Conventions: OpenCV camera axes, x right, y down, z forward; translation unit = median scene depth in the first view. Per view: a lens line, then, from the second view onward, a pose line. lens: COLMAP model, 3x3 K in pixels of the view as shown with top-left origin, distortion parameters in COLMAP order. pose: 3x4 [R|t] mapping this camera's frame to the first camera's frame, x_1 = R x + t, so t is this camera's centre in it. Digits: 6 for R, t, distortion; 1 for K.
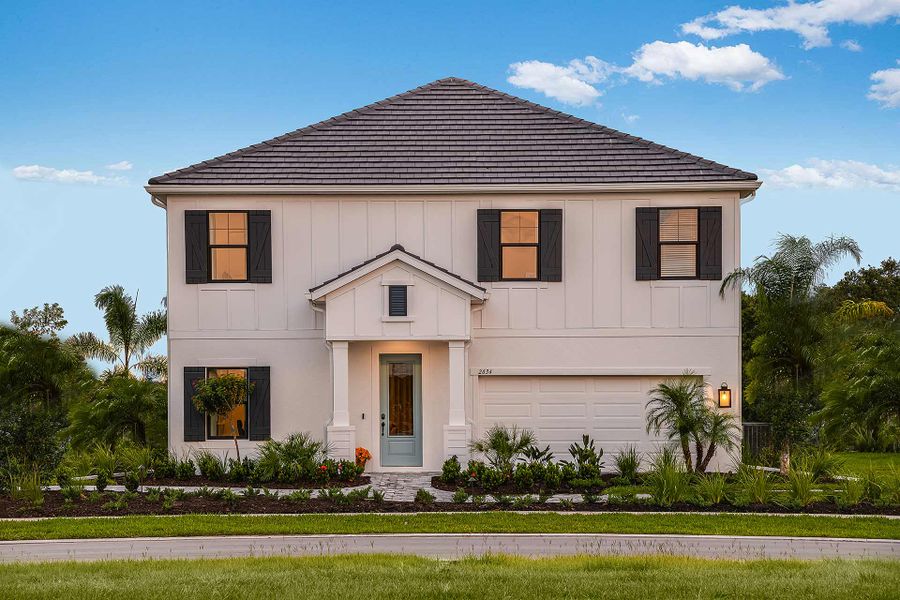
lens RADIAL K [[2282.0, 0, 447.5], [0, 2282.0, 406.7], [0, 0, 1]] dist [0.034340, 0.003097]
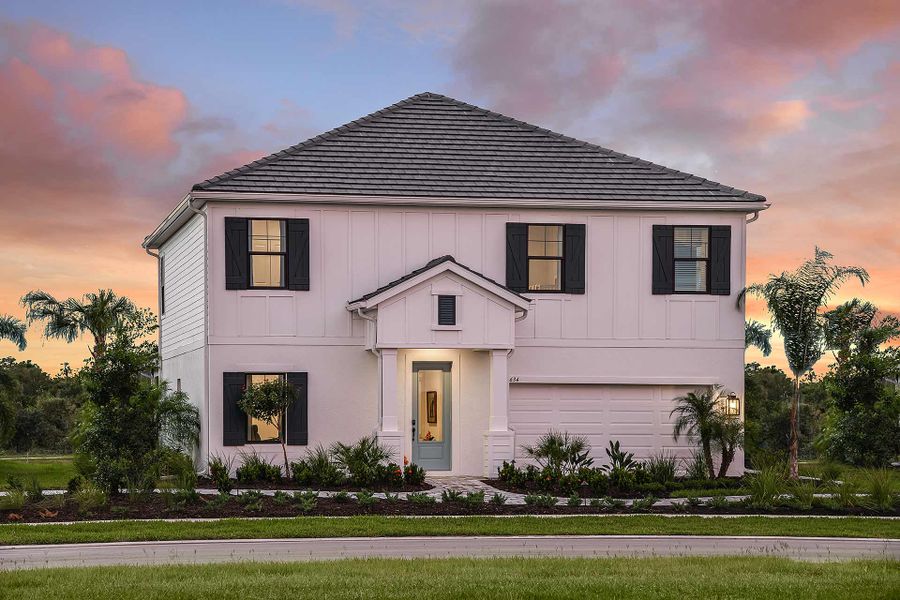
lens RADIAL K [[2282.0, 0, 447.5], [0, 2282.0, 406.7], [0, 0, 1]] dist [0.034340, 0.003097]
pose [[0.978291, 0.007619, 0.207098, -0.227095], [-0.006793, 0.999966, -0.004697, 0.001993], [-0.207126, 0.003189, 0.978309, -0.007435]]
